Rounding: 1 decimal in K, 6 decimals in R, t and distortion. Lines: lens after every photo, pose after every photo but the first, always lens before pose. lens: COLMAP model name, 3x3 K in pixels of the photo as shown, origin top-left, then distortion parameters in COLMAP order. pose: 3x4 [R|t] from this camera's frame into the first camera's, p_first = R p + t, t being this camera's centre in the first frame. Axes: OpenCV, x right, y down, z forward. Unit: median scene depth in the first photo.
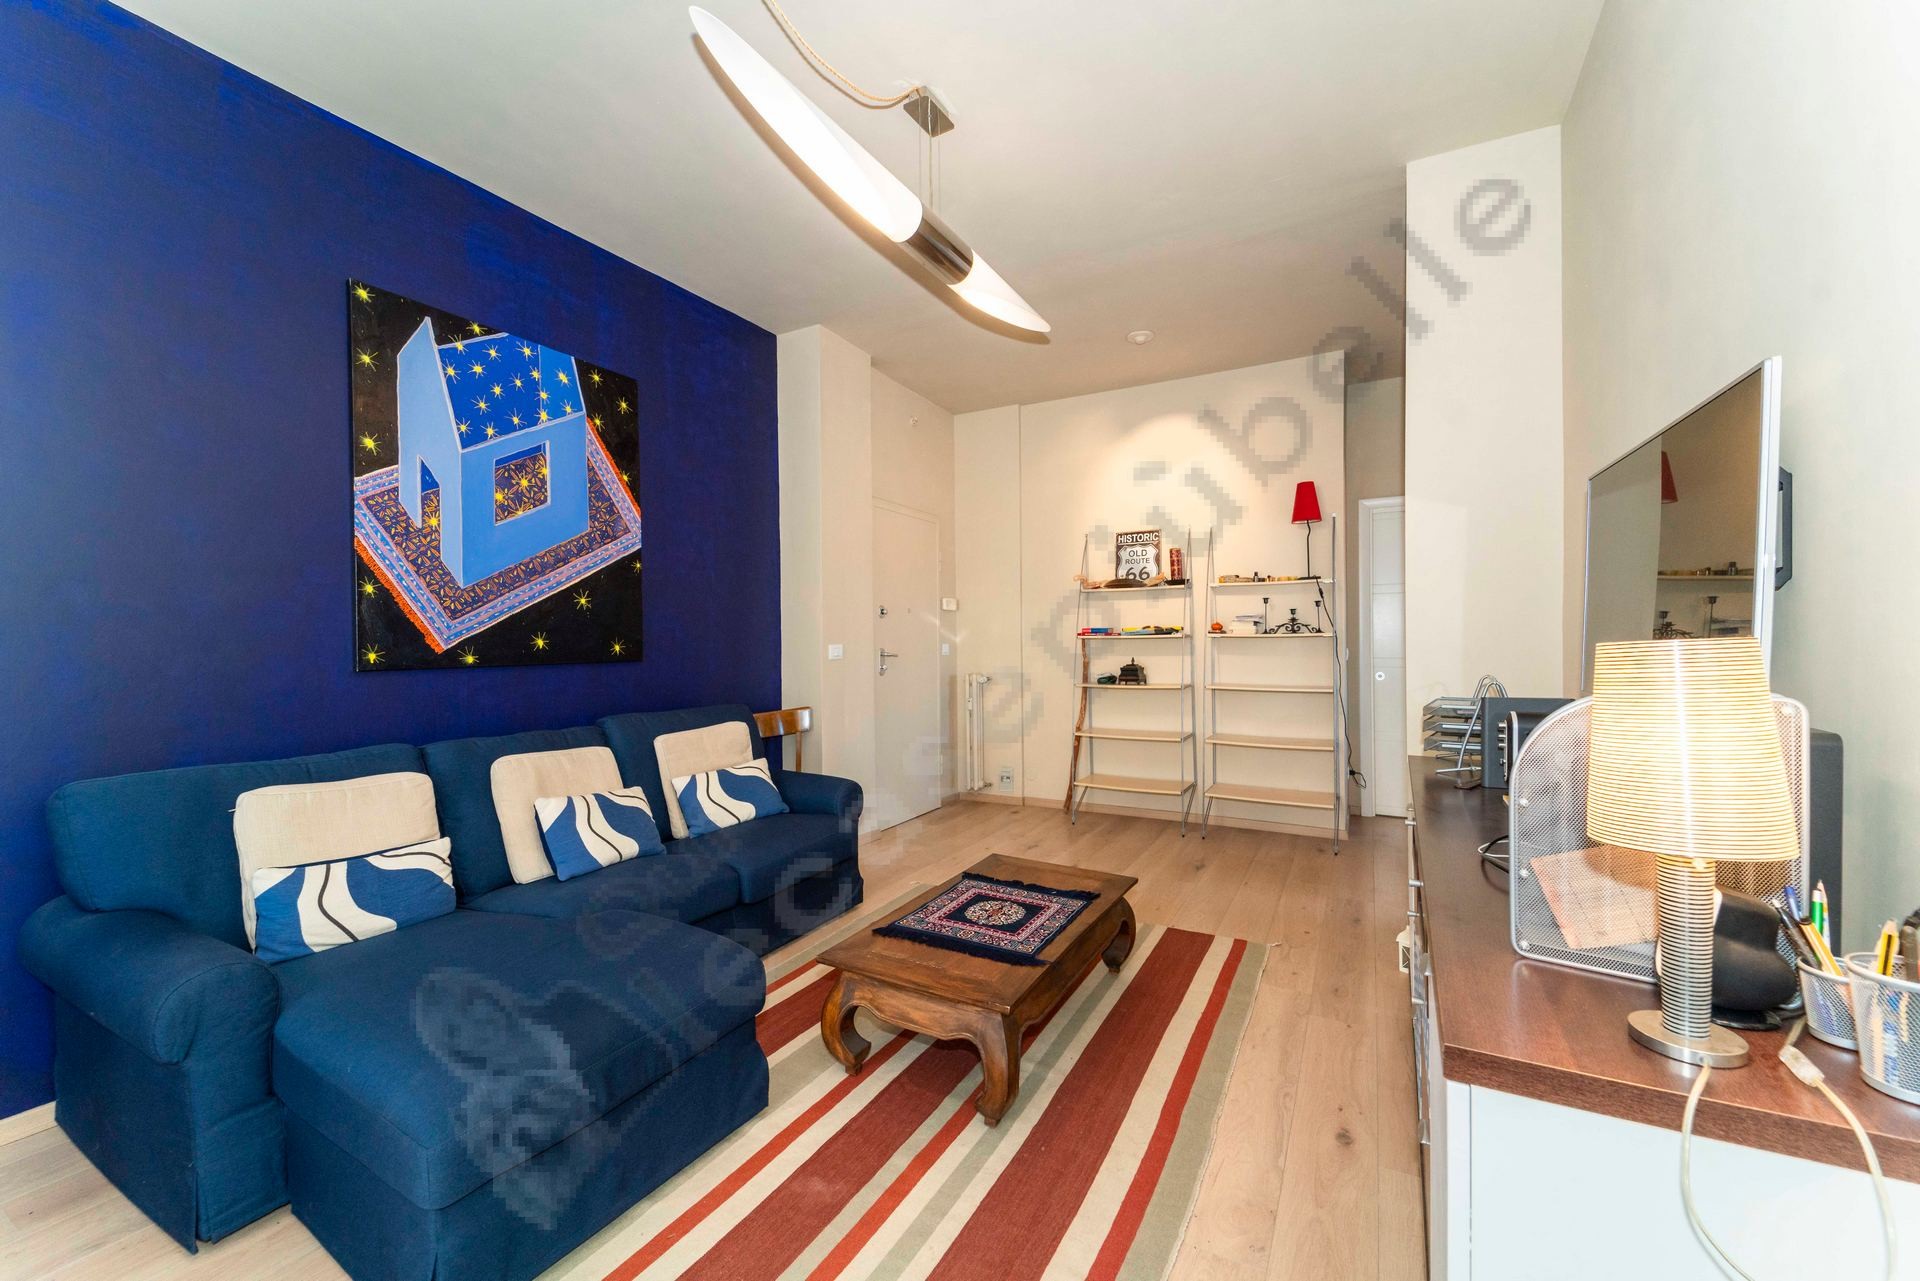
lens RADIAL K [[739.7, 0, 959.7], [0, 739.7, 644.3], [0, 0, 1]] dist [0.028405, -0.000074]
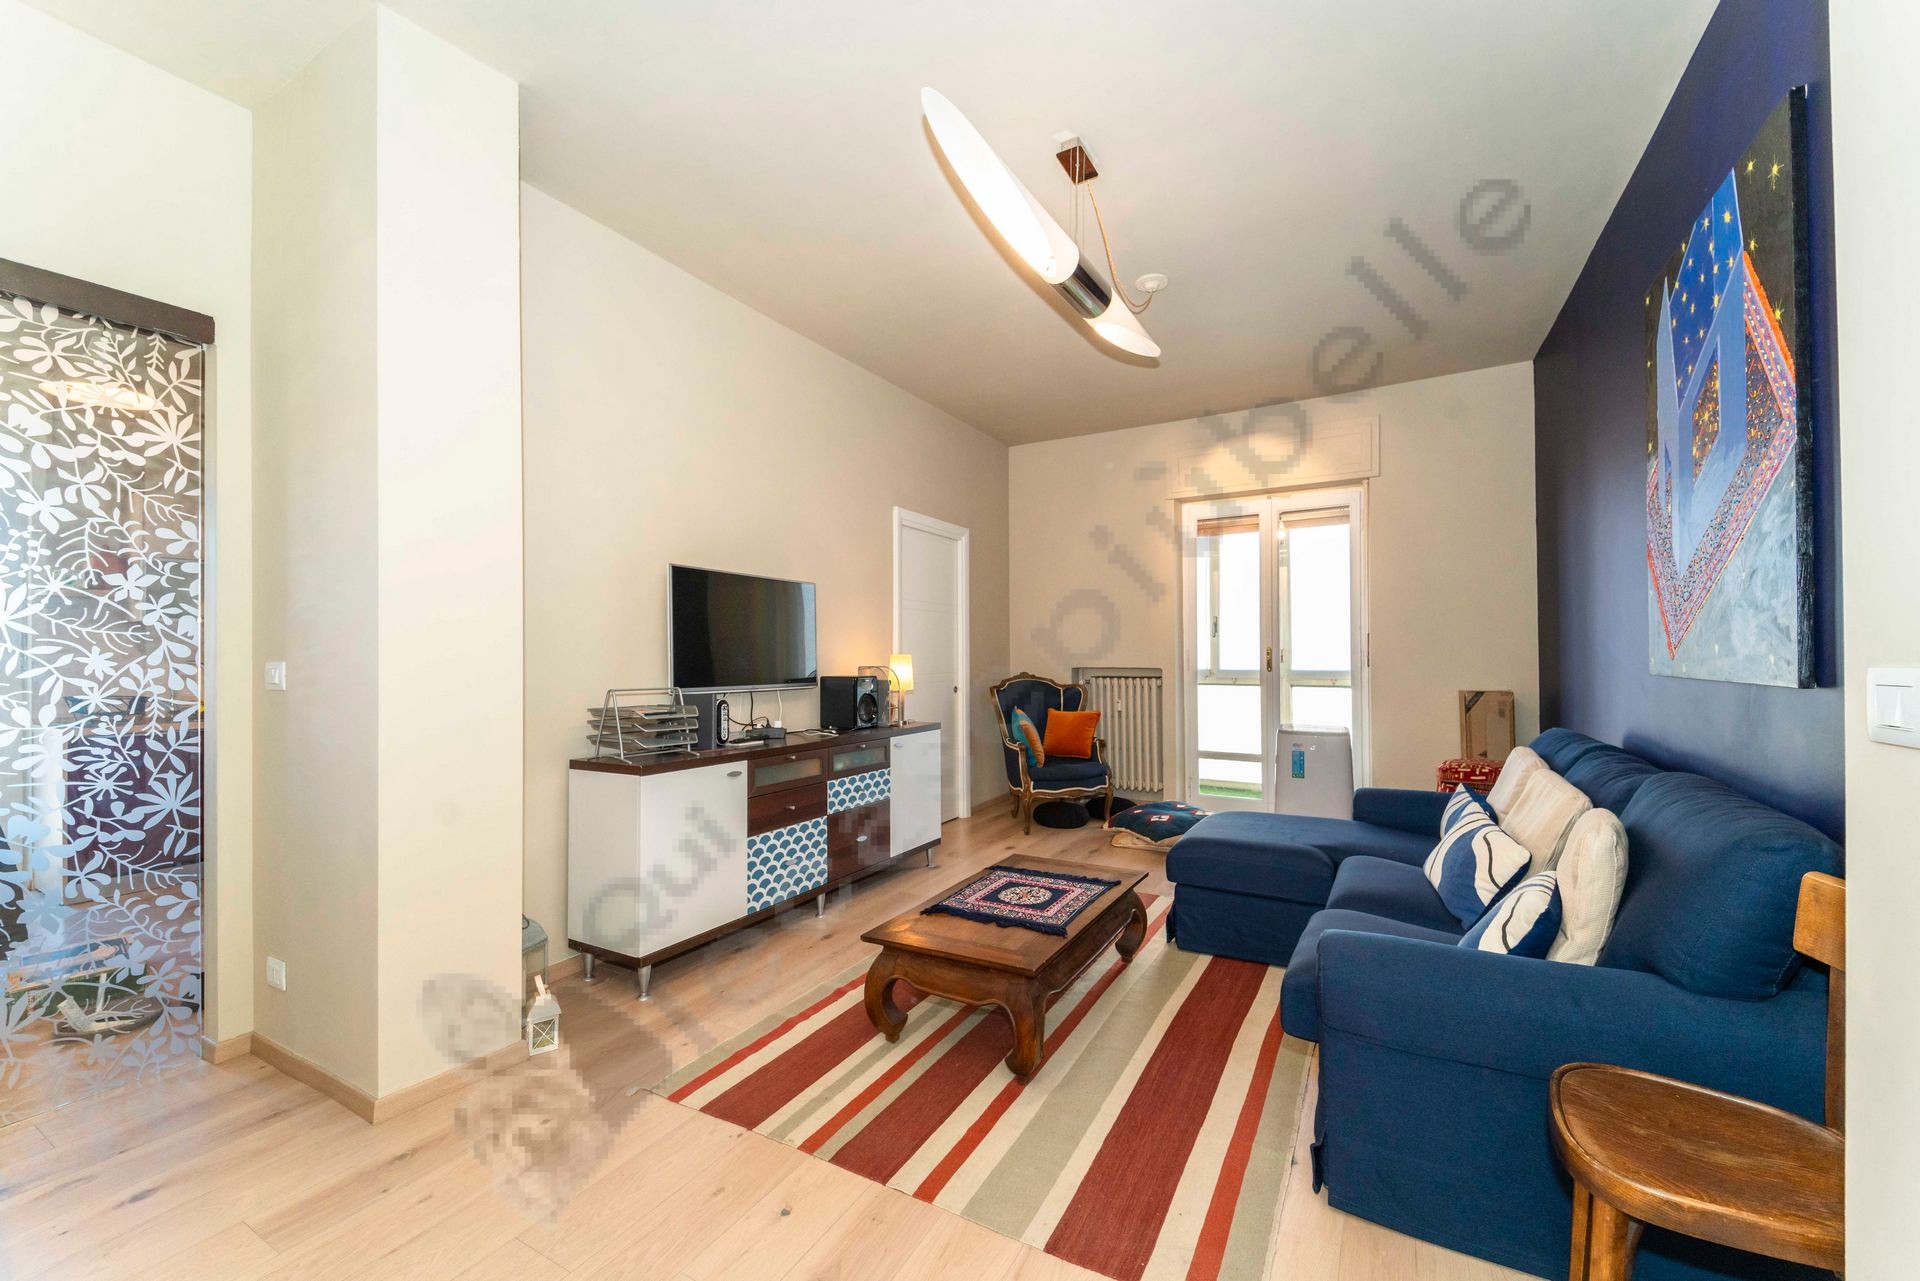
lens RADIAL K [[739.7, 0, 959.7], [0, 739.7, 644.3], [0, 0, 1]] dist [0.028405, -0.000074]
pose [[-0.999863, 0.016127, 0.003706, 0.070296], [0.016095, 0.999834, -0.008511, -0.006094], [-0.003843, -0.008450, -0.999957, 1.095081]]
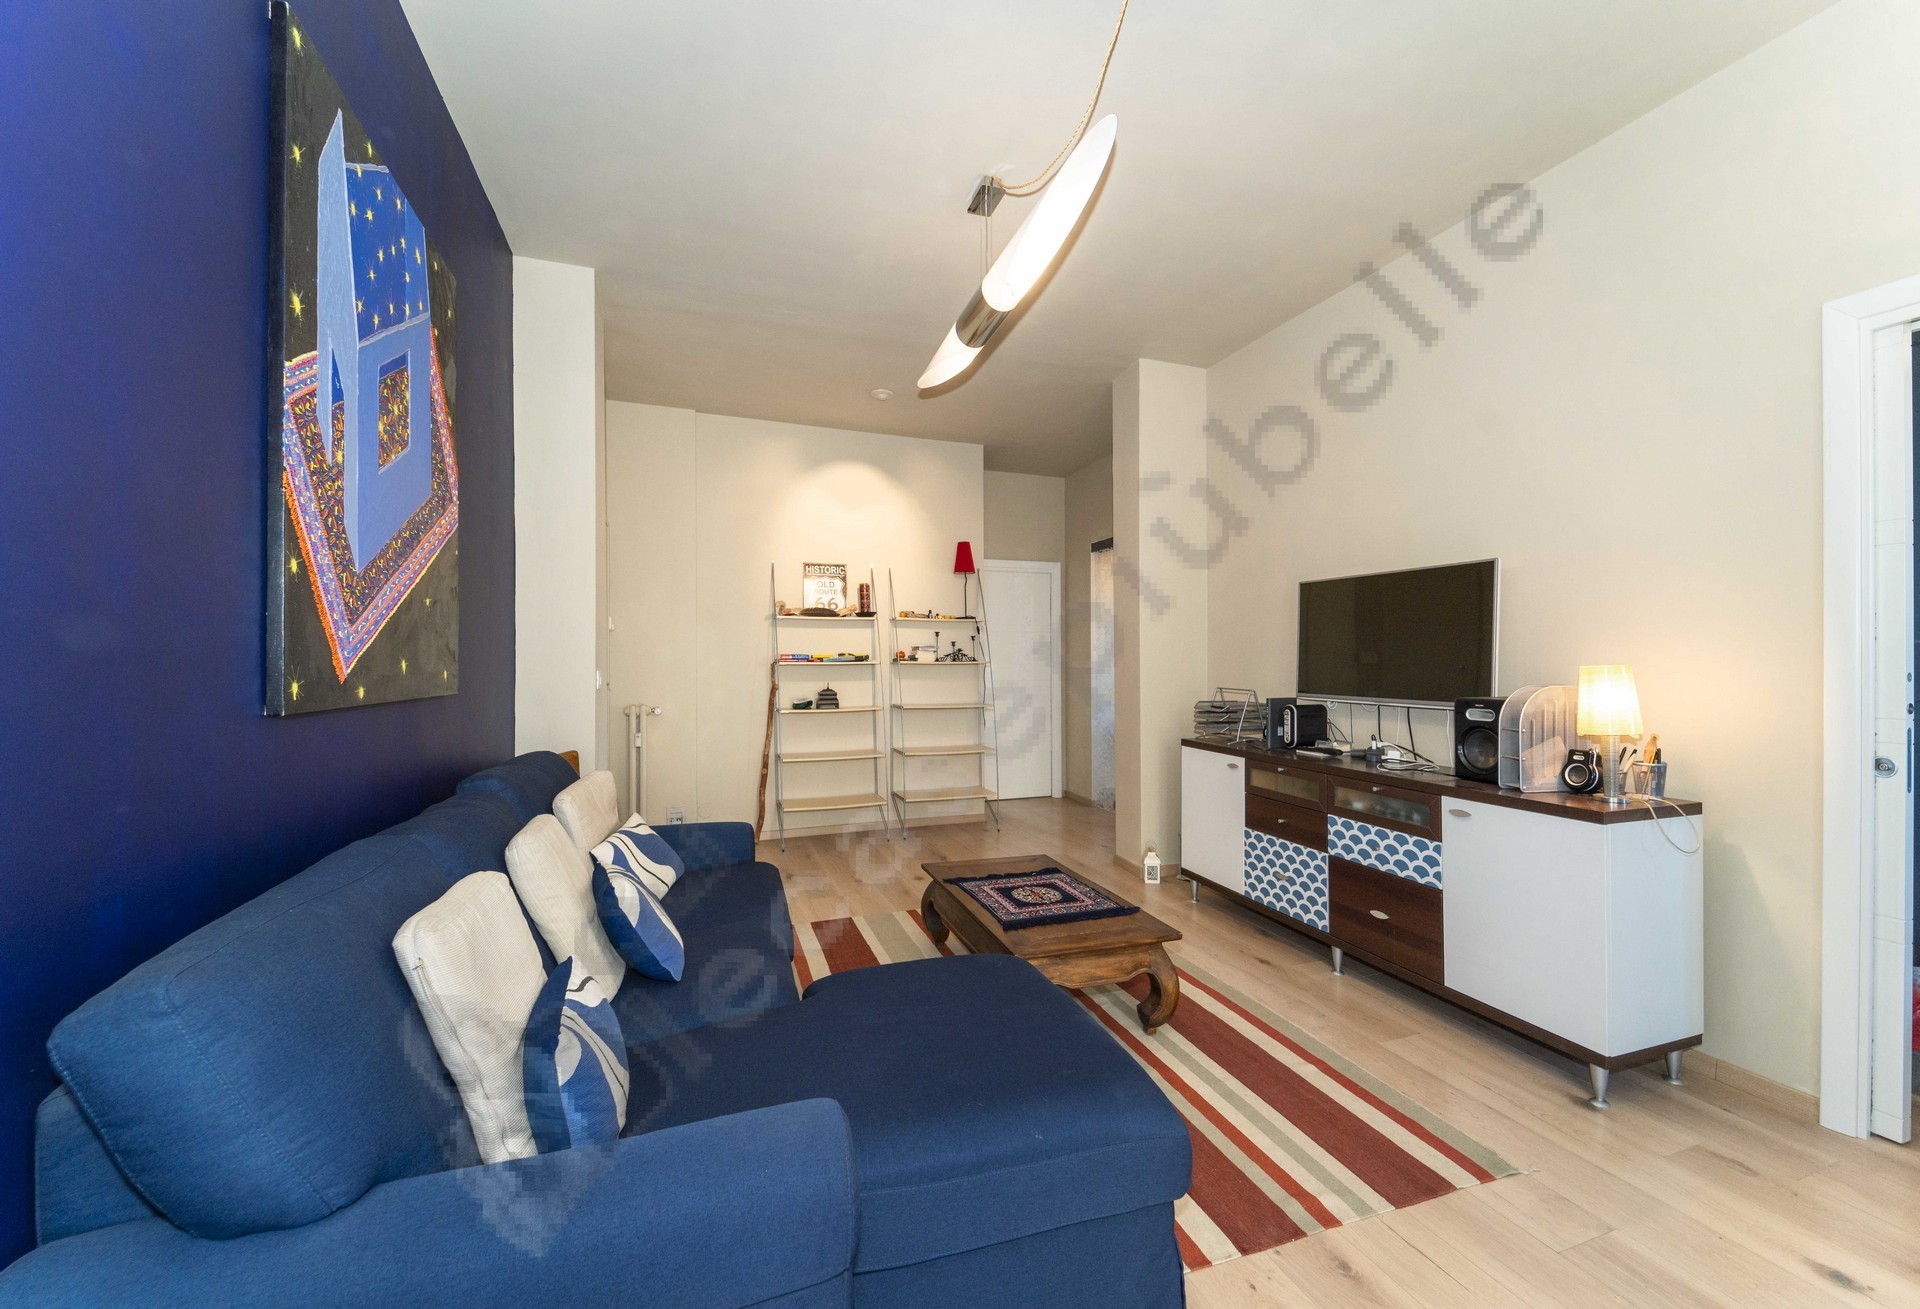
lens RADIAL K [[757.9, 0, 974.7], [0, 757.9, 662.8], [0, 0, 1]] dist [0.001598, 0.000070]
pose [[0.658340, 0.008142, 0.752677, -0.478093], [0.001562, 0.999925, -0.012183, 0.002798], [-0.752719, 0.009196, 0.658277, 0.141012]]
